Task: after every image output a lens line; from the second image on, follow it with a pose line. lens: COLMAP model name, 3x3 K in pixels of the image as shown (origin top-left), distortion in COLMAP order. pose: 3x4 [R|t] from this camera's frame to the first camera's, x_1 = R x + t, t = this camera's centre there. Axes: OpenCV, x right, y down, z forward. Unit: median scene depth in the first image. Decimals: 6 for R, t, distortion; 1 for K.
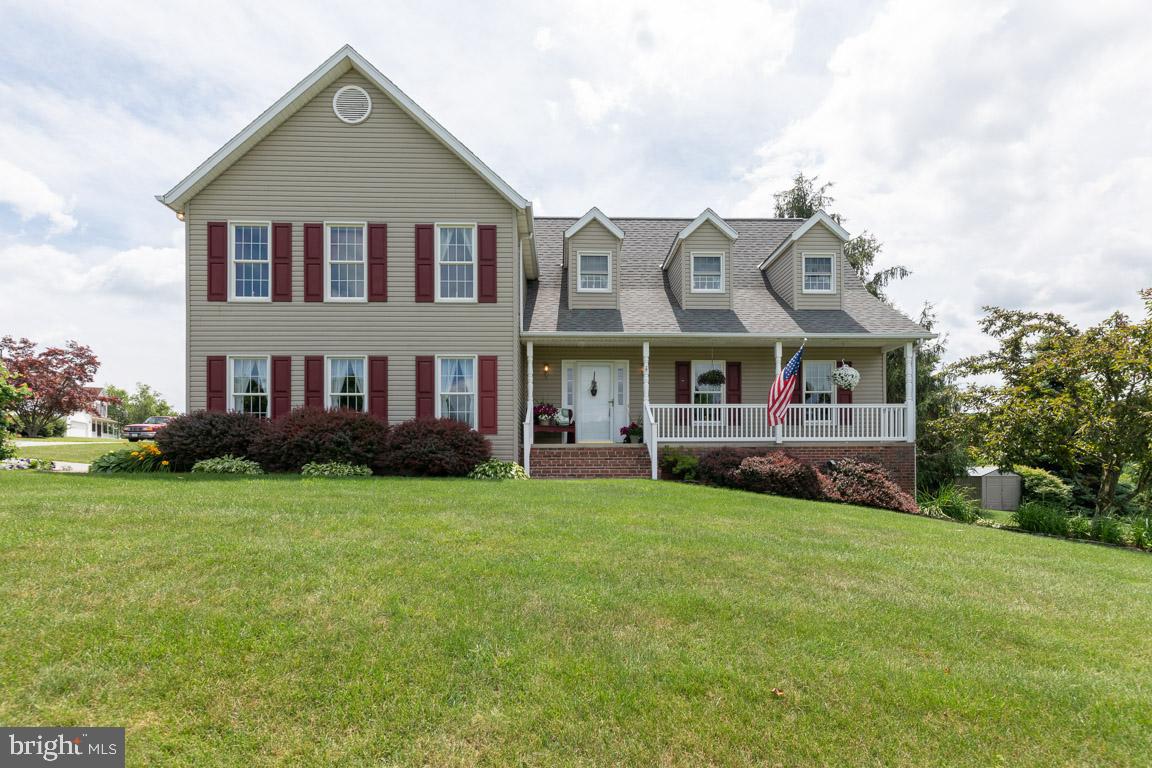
lens RADIAL K [[498.5, 0, 559.0], [0, 498.5, 448.2], [0, 0, 1]] dist [0.000500, 0.000129]
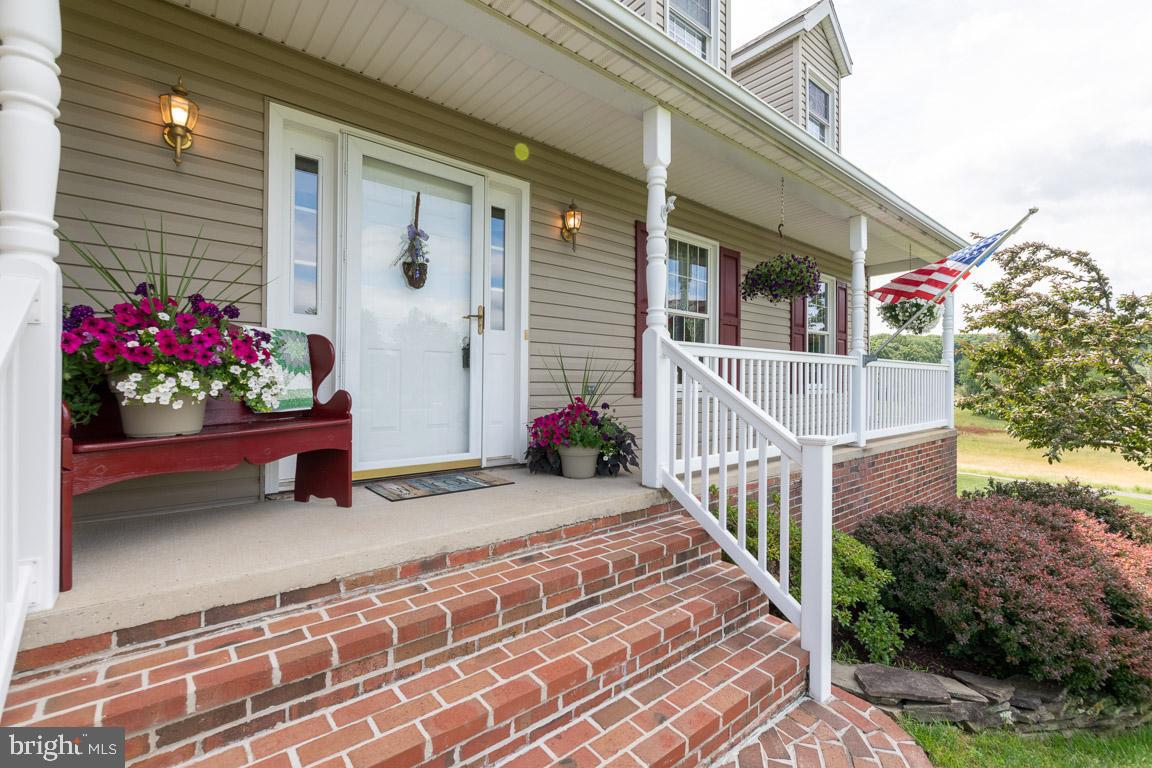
lens RADIAL K [[498.5, 0, 575.3], [0, 498.5, 381.2], [0, 0, 1]] dist [0.000500, 0.000129]
pose [[0.774952, 0.002467, 0.632015, -0.027774], [-0.004661, 0.999987, 0.001812, -0.061226], [-0.632003, -0.004350, 0.774954, 0.780742]]
